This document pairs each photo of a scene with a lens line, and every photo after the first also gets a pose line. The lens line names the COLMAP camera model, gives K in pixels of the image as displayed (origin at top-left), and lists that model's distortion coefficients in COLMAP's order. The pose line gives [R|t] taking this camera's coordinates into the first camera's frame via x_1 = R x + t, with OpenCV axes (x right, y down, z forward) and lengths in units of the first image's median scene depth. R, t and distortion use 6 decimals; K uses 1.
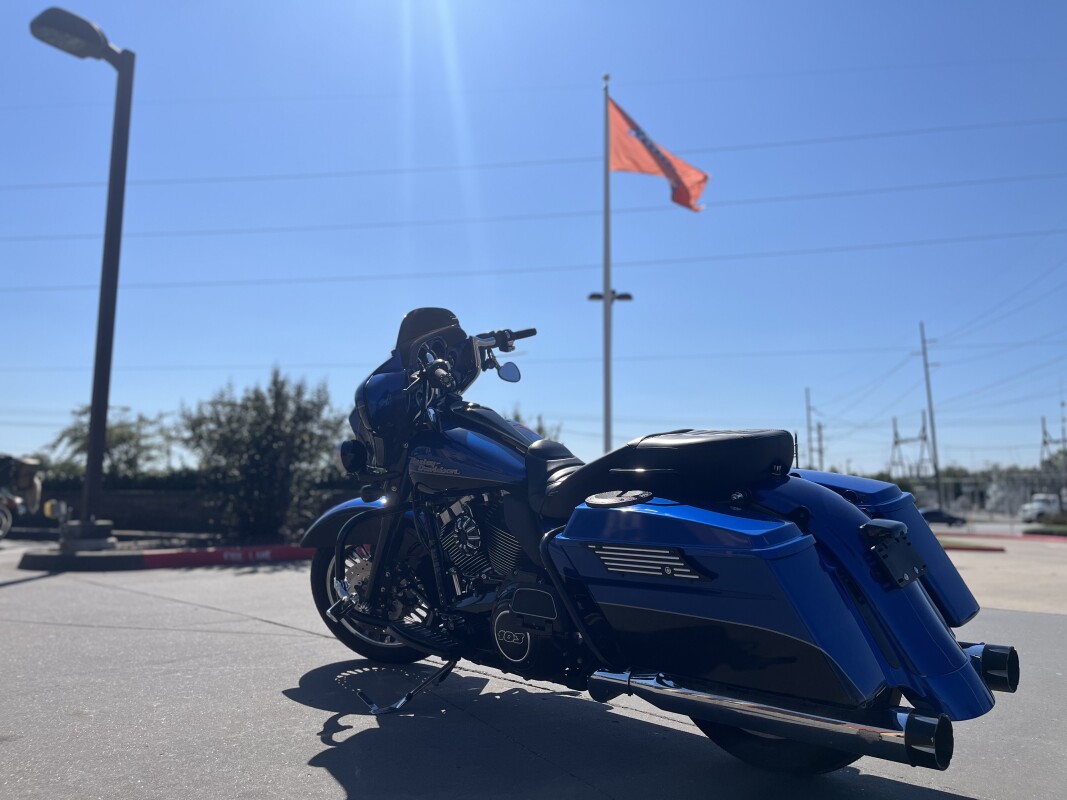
lens RADIAL K [[817.9, 0, 533.5], [0, 817.9, 401.8], [0, 0, 1]] dist [0.043800, -0.042402]
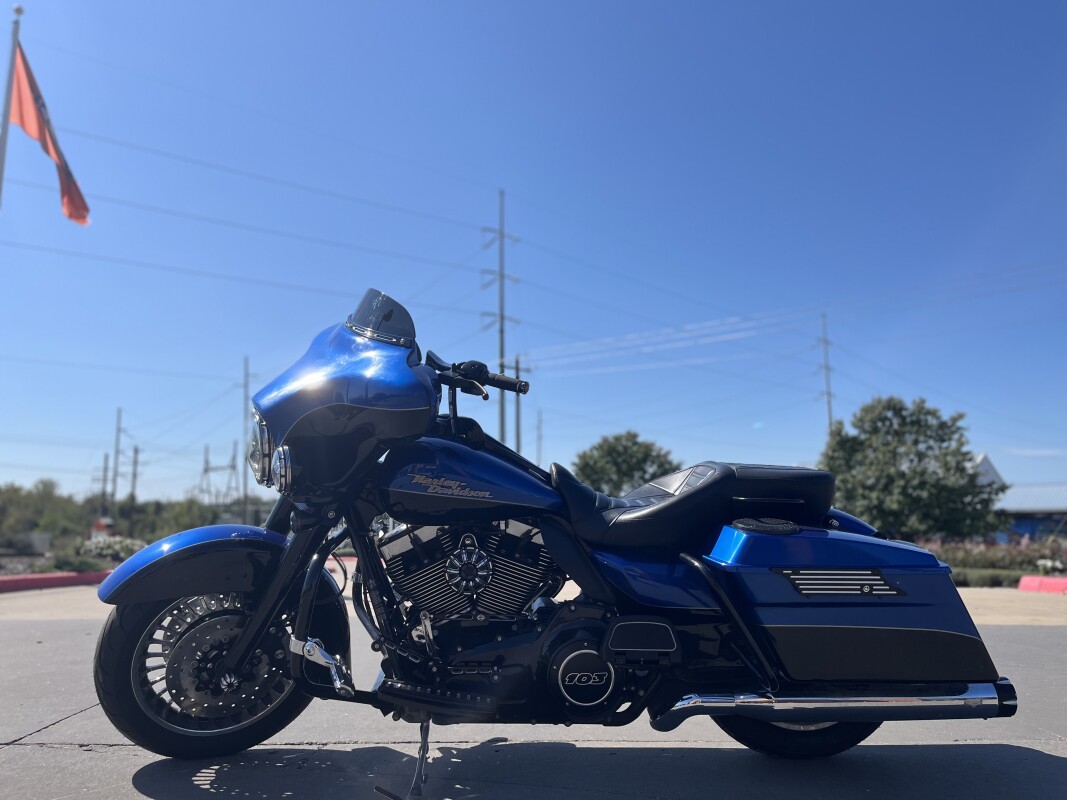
lens RADIAL K [[817.9, 0, 526.8], [0, 817.9, 396.3], [0, 0, 1]] dist [0.043800, -0.042402]
pose [[0.681059, 0.108566, 0.724135, -0.120931], [-0.080109, 0.994058, -0.073691, 0.007309], [-0.727833, -0.007822, 0.685710, 0.066466]]
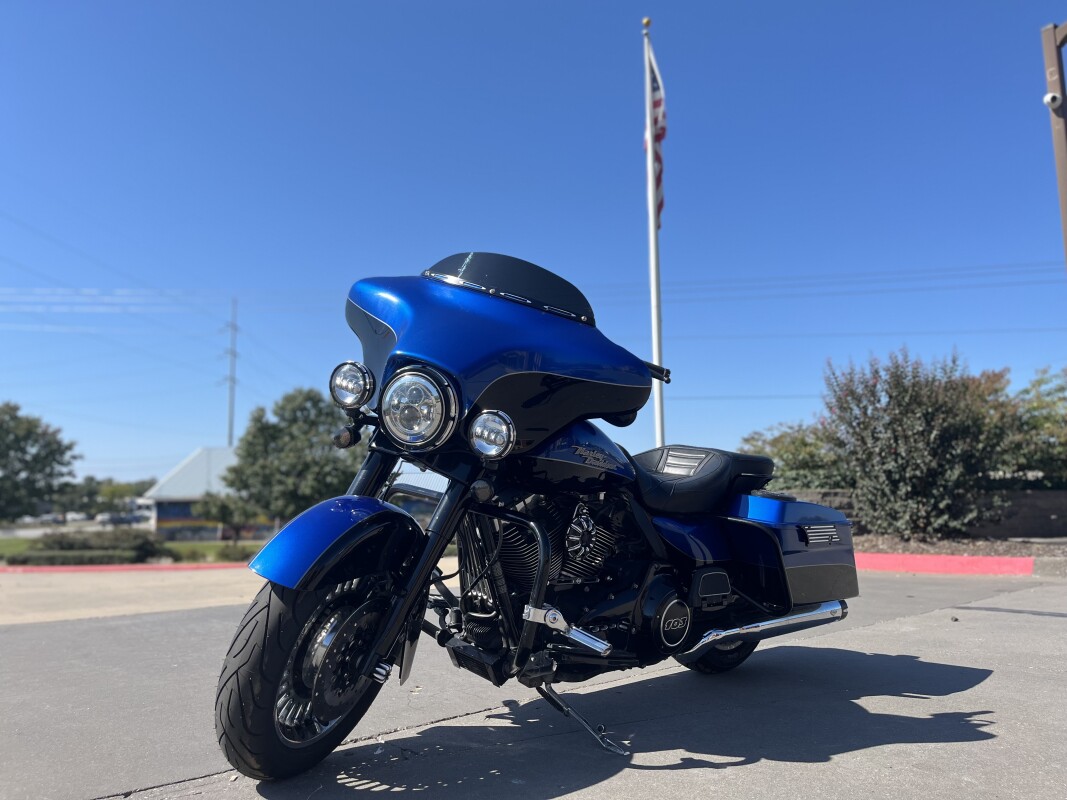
lens RADIAL K [[817.9, 0, 539.7], [0, 817.9, 399.9], [0, 0, 1]] dist [0.043800, -0.042402]
pose [[0.027885, 0.123701, 0.991928, -0.180073], [-0.100727, 0.987611, -0.120331, 0.022569], [-0.994523, -0.096558, 0.039999, 0.182955]]
